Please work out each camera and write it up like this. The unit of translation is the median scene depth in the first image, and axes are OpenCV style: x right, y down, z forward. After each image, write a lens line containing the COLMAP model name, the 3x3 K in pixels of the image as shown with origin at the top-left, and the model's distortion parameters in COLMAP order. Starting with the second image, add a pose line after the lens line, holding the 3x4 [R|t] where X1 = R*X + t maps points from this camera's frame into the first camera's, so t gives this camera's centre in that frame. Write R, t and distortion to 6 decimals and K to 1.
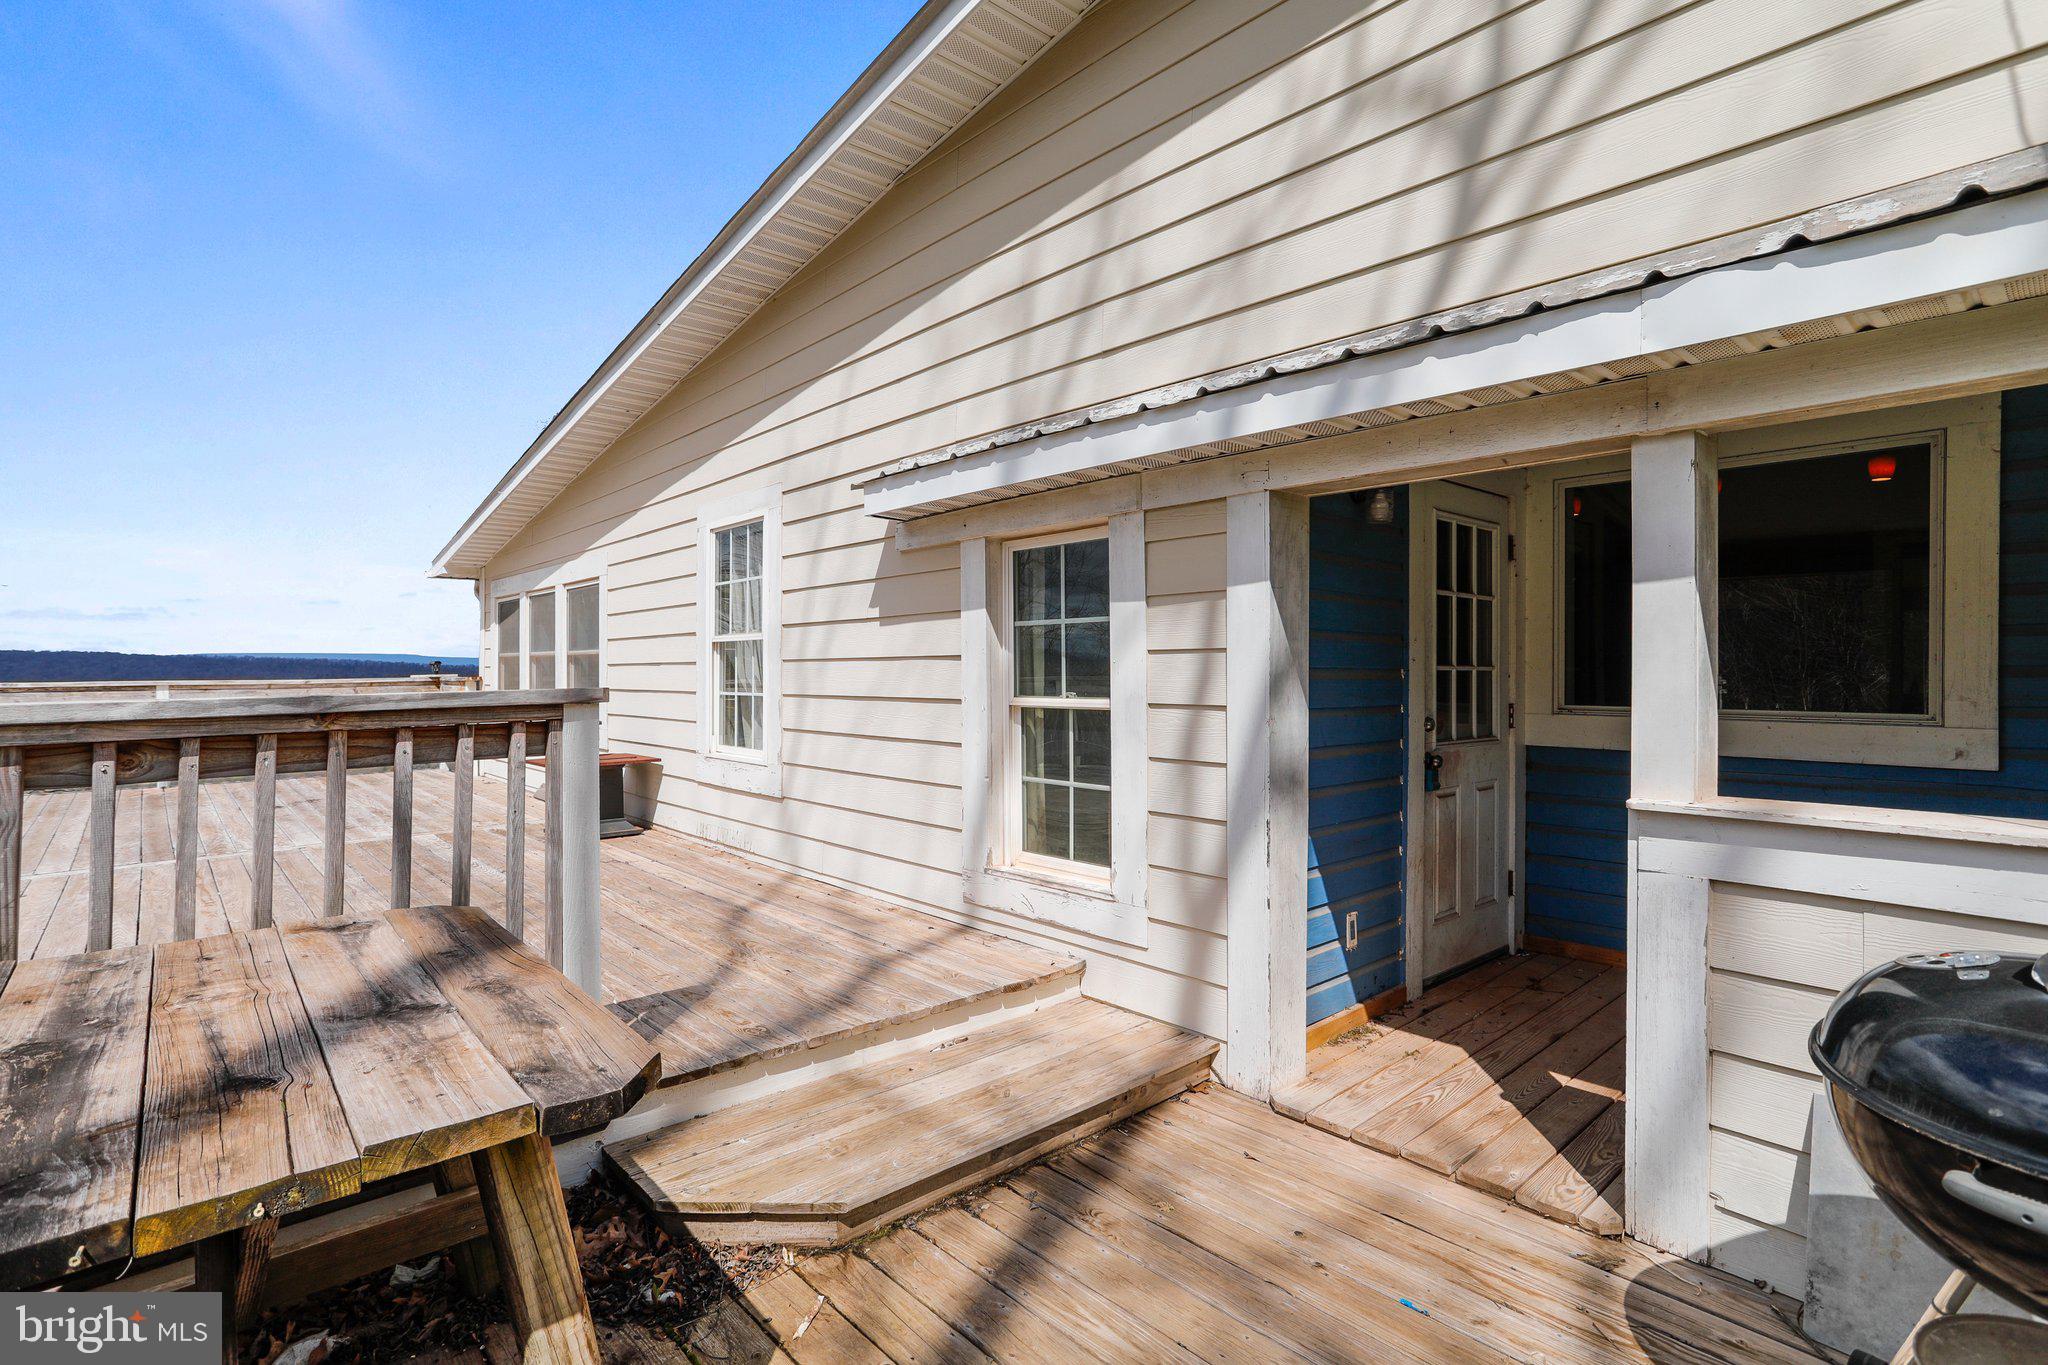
lens RADIAL K [[995.5, 0, 1022.4], [0, 995.5, 669.8], [0, 0, 1]] dist [-0.018760, 0.009763]
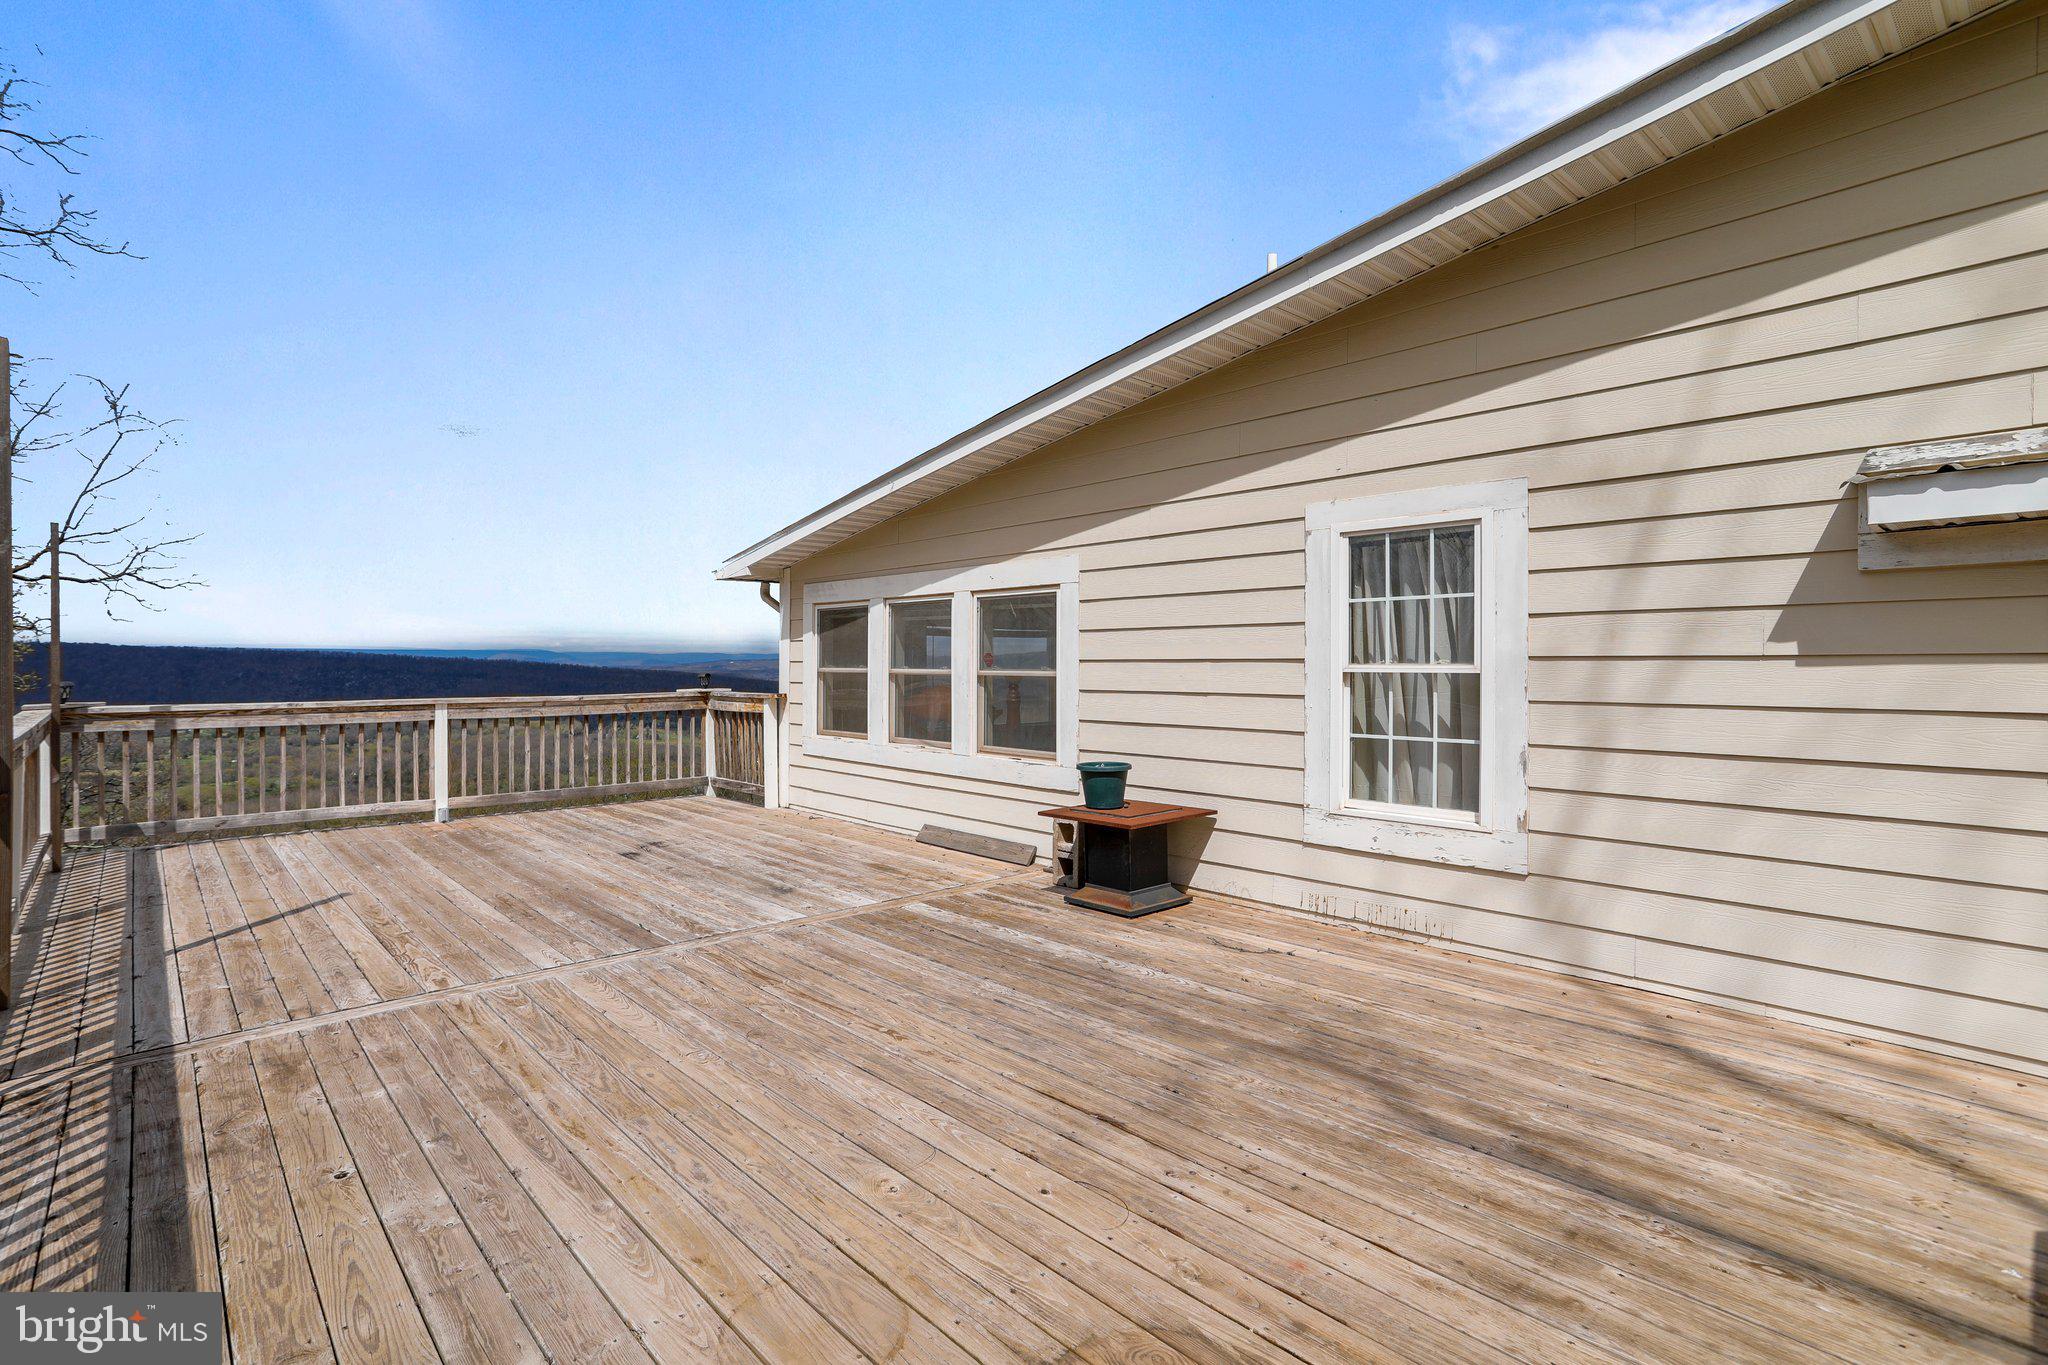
lens RADIAL K [[995.5, 0, 1026.4], [0, 995.5, 667.4], [0, 0, 1]] dist [-0.018760, 0.009763]
pose [[0.999799, 0.004631, 0.019532, -0.649455], [-0.004709, 0.999981, 0.003973, -0.037244], [-0.019514, -0.004064, 0.999801, 0.218849]]
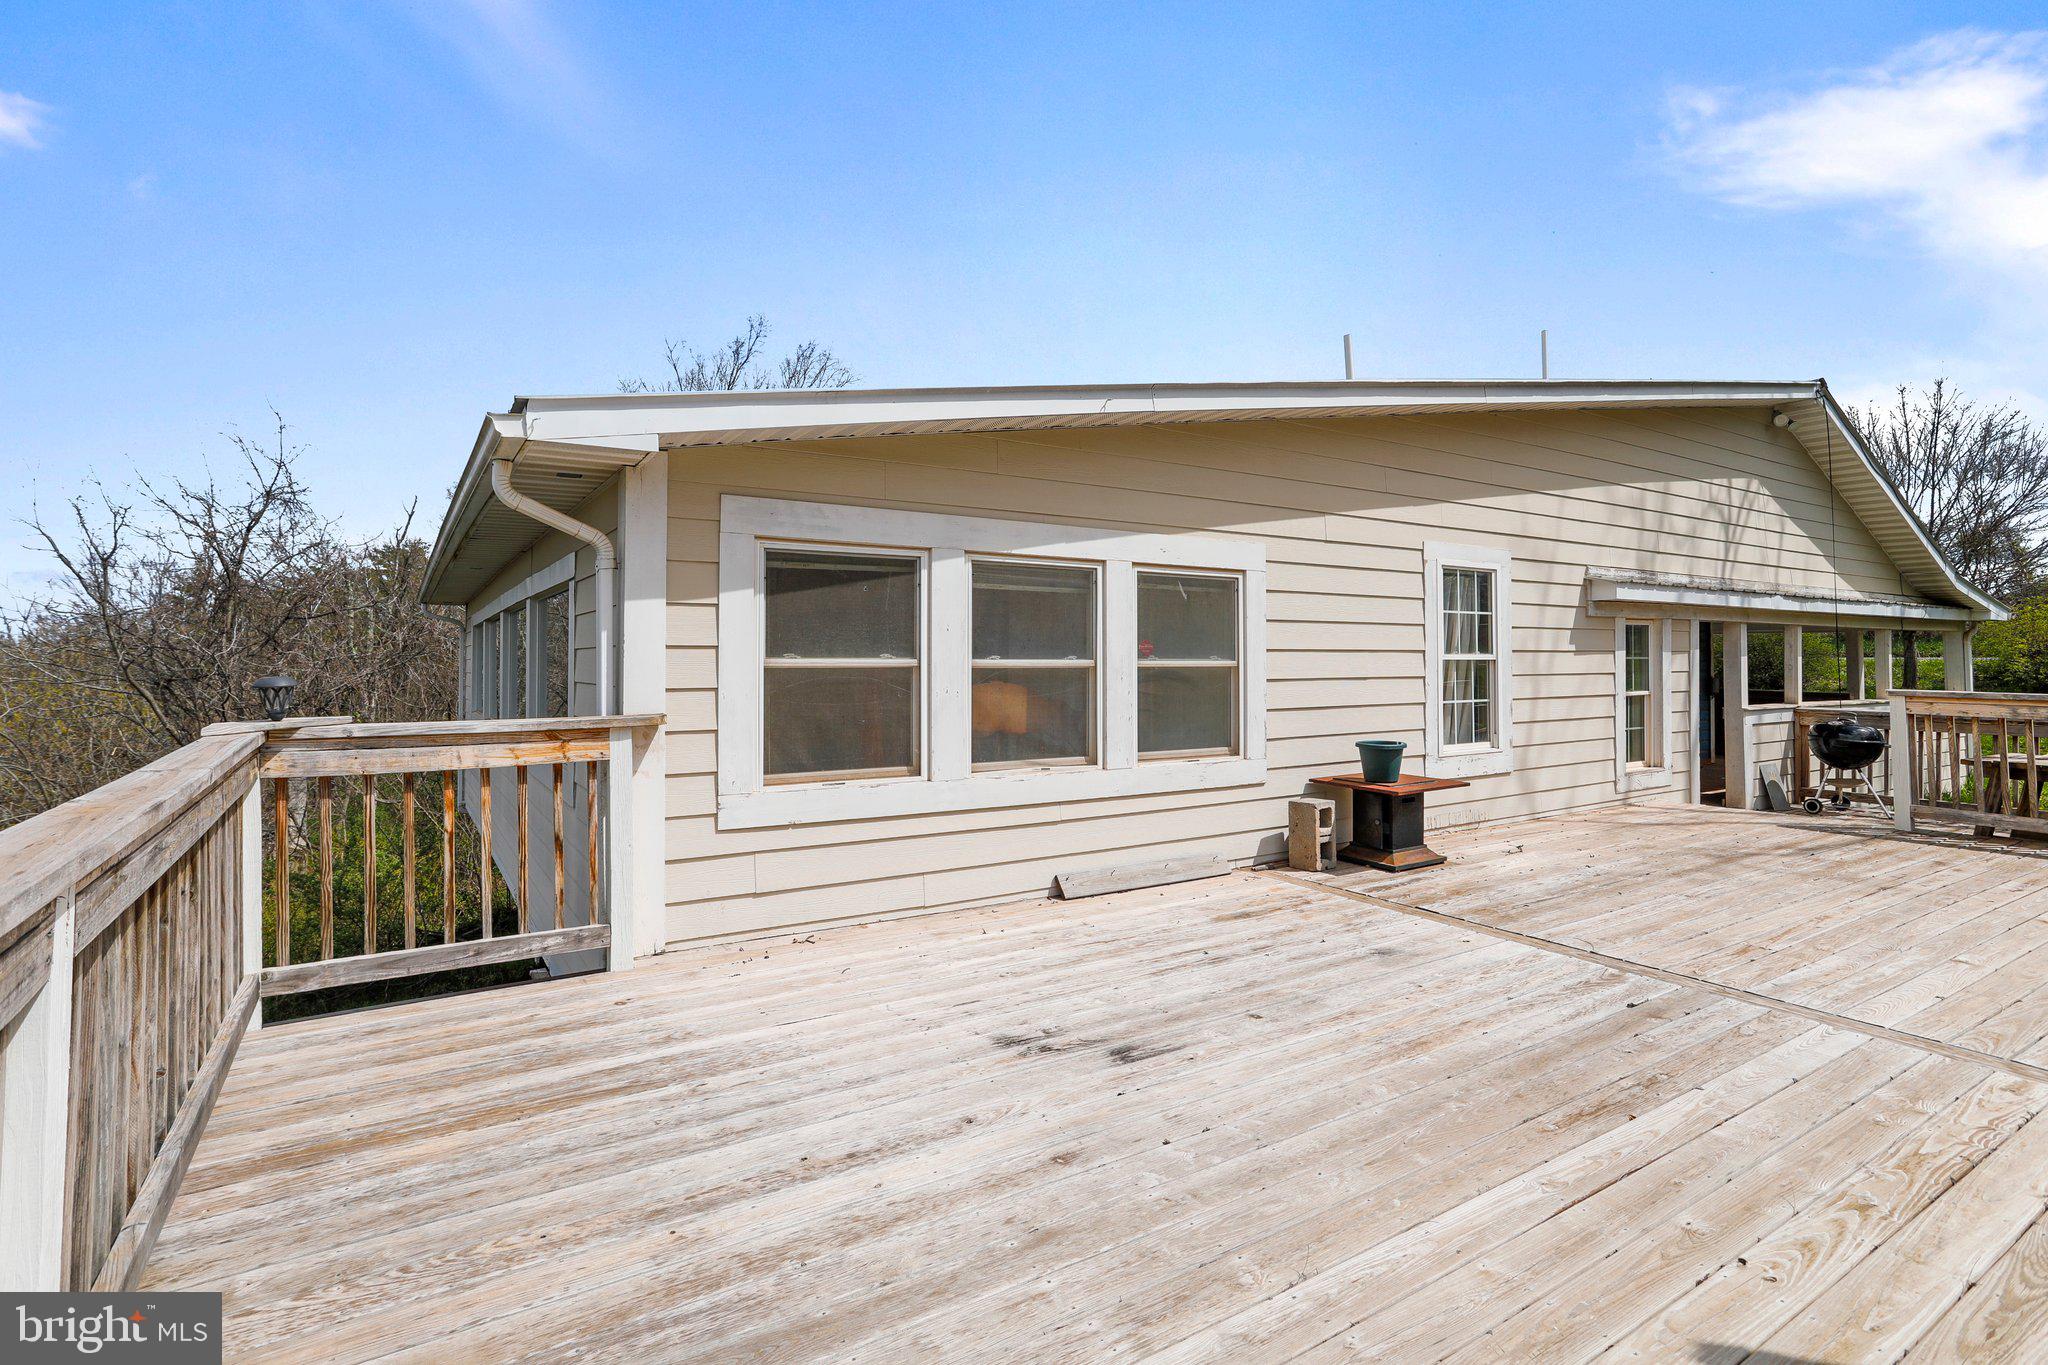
lens RADIAL K [[995.5, 0, 1027.4], [0, 995.5, 642.0], [0, 0, 1]] dist [-0.018760, 0.009763]
pose [[0.150008, 0.018174, 0.988518, -1.733542], [-0.003269, 0.999835, -0.017886, -0.028829], [-0.988679, -0.000549, 0.150043, 1.458148]]
